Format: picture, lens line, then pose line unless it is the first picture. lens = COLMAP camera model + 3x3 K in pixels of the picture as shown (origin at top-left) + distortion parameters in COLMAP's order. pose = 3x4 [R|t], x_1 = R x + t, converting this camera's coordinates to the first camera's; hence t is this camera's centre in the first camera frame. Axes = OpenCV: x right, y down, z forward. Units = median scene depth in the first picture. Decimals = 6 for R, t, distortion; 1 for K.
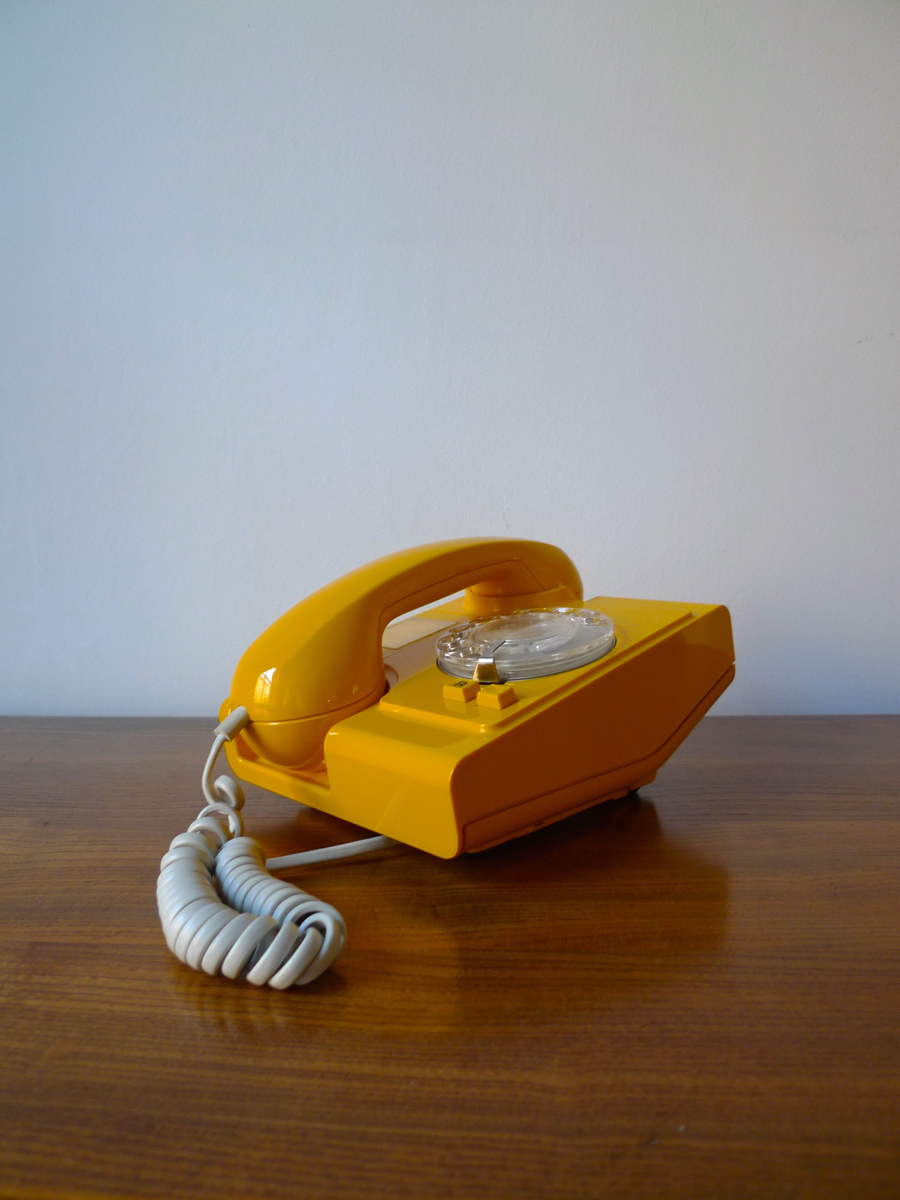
lens RADIAL K [[857.0, 0, 446.3], [0, 857.0, 576.9], [0, 0, 1]] dist [-0.044129, 0.009363]
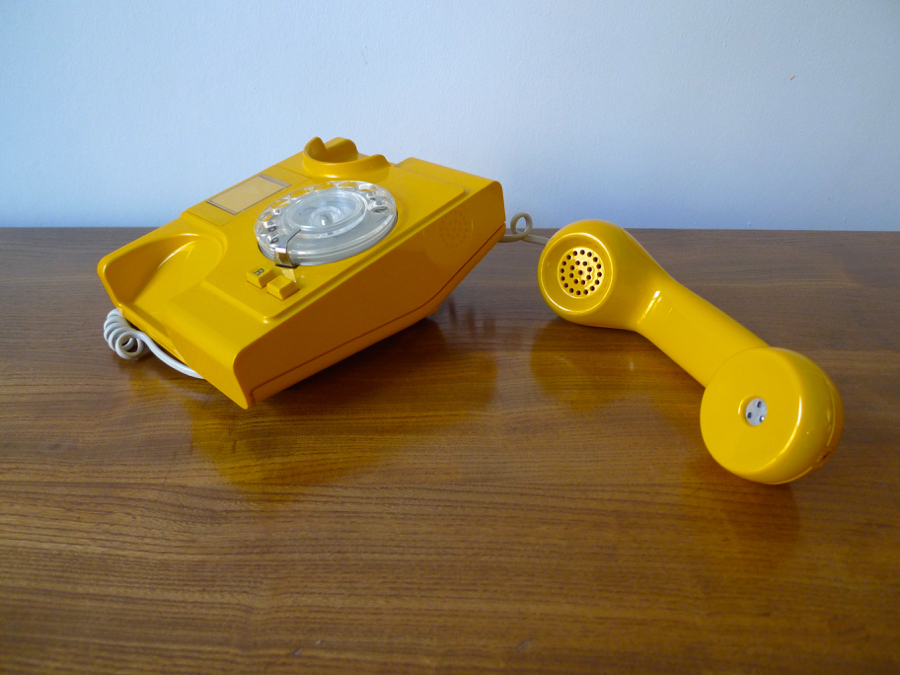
lens RADIAL K [[642.8, 0, 447.5], [0, 642.8, 335.7], [0, 0, 1]] dist [-0.044129, 0.009363]
pose [[0.998545, -0.007036, 0.053469, 0.369341], [-0.018119, 0.890055, 0.455493, -0.349064], [-0.050795, -0.455799, 0.888632, 0.124885]]
